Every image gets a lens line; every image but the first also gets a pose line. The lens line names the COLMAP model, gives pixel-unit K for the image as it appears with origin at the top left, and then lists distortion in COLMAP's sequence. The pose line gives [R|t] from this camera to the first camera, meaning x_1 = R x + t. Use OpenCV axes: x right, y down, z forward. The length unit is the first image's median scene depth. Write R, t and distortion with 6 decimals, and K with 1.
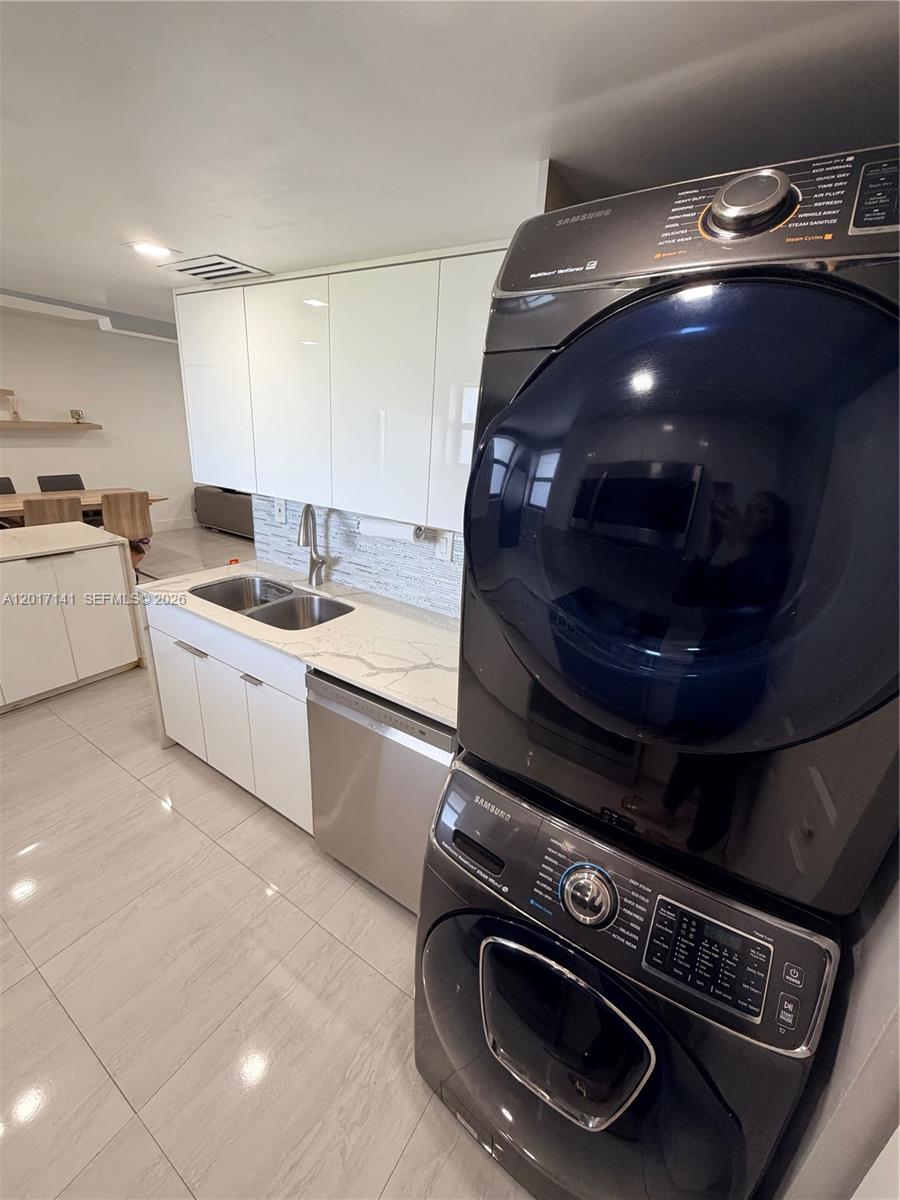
lens RADIAL K [[480.1, 0, 446.3], [0, 480.1, 600.3], [0, 0, 1]] dist [-0.003662, 0.001790]
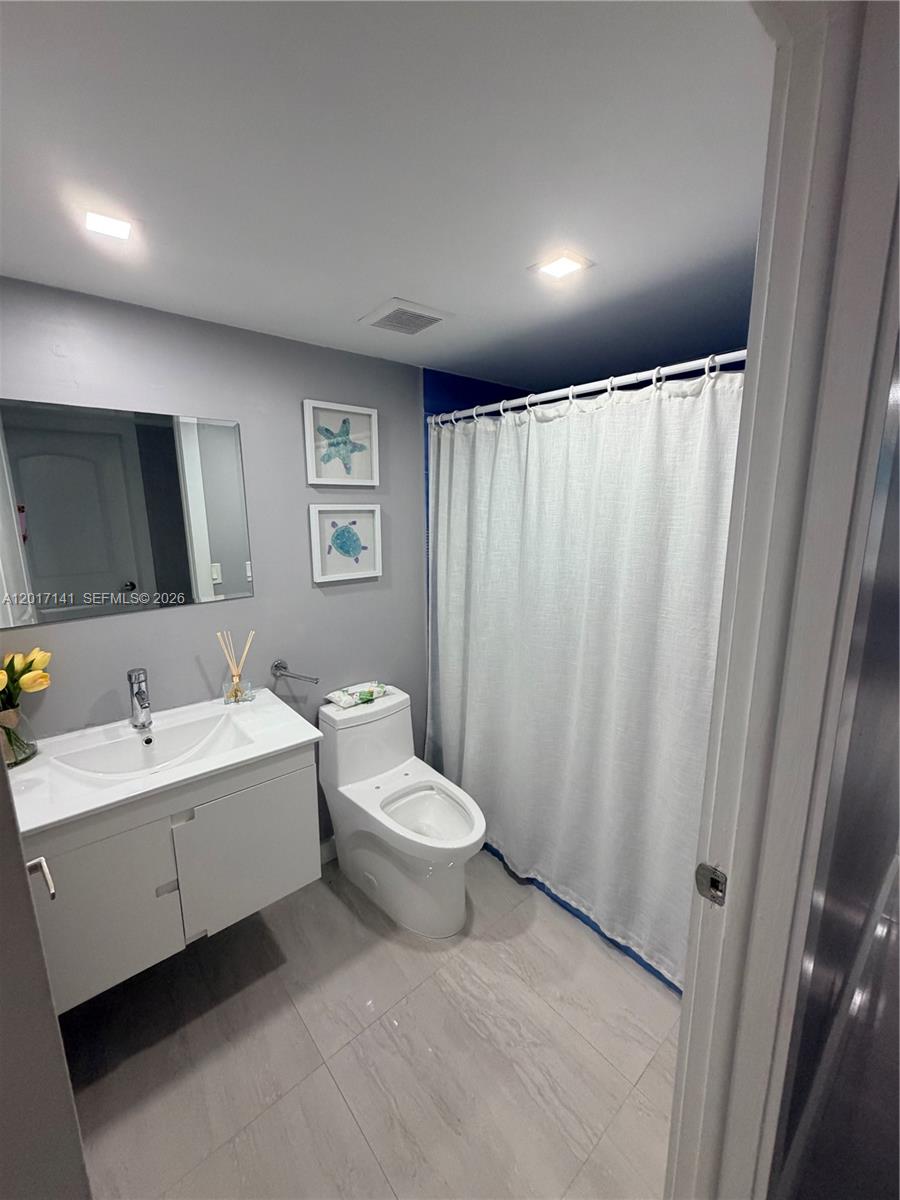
lens RADIAL K [[480.1, 0, 447.0], [0, 480.1, 597.7], [0, 0, 1]] dist [-0.003662, 0.001790]
pose [[0.288398, -0.244253, 0.925833, -1.016480], [0.343472, 0.928956, 0.138085, -0.113066], [-0.893786, 0.278174, 0.351804, 0.426524]]
